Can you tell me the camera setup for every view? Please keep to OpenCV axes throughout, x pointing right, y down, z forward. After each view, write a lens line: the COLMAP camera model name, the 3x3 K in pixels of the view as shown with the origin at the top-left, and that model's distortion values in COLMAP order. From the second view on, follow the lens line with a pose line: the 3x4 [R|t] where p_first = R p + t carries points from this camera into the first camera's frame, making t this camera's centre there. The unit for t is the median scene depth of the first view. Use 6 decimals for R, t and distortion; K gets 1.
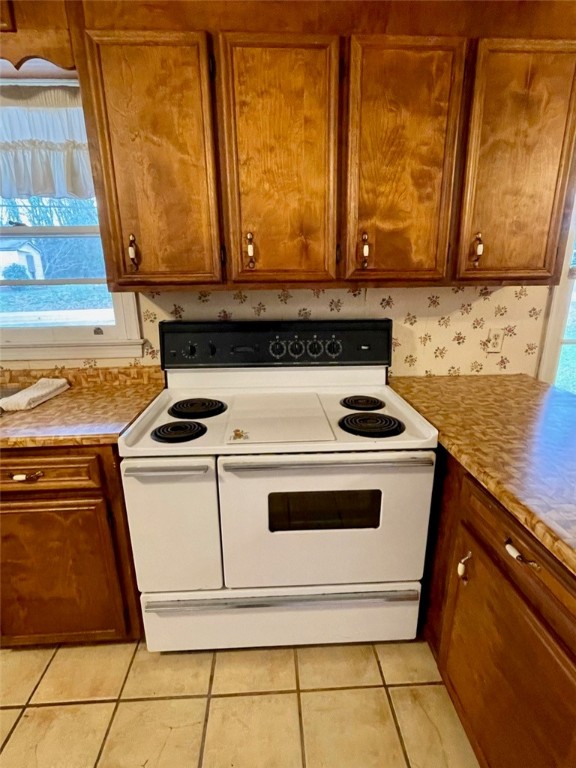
lens RADIAL K [[381.1, 0, 287.1], [0, 381.1, 385.7], [0, 0, 1]] dist [-0.002649, 0.000196]
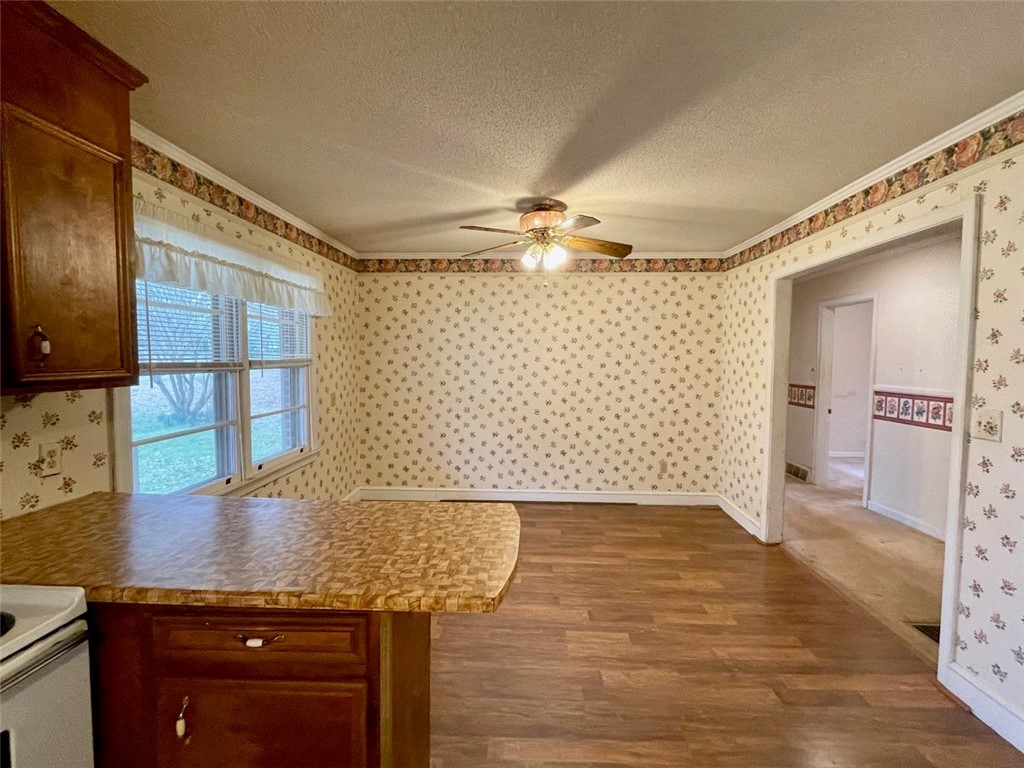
lens RADIAL K [[508.1, 0, 509.9], [0, 508.1, 384.3], [0, 0, 1]] dist [-0.002649, 0.000196]
pose [[0.083413, -0.055322, 0.994978, -0.445812], [0.266983, 0.963197, 0.031173, -0.064657], [-0.960084, 0.263042, 0.095113, 0.014381]]
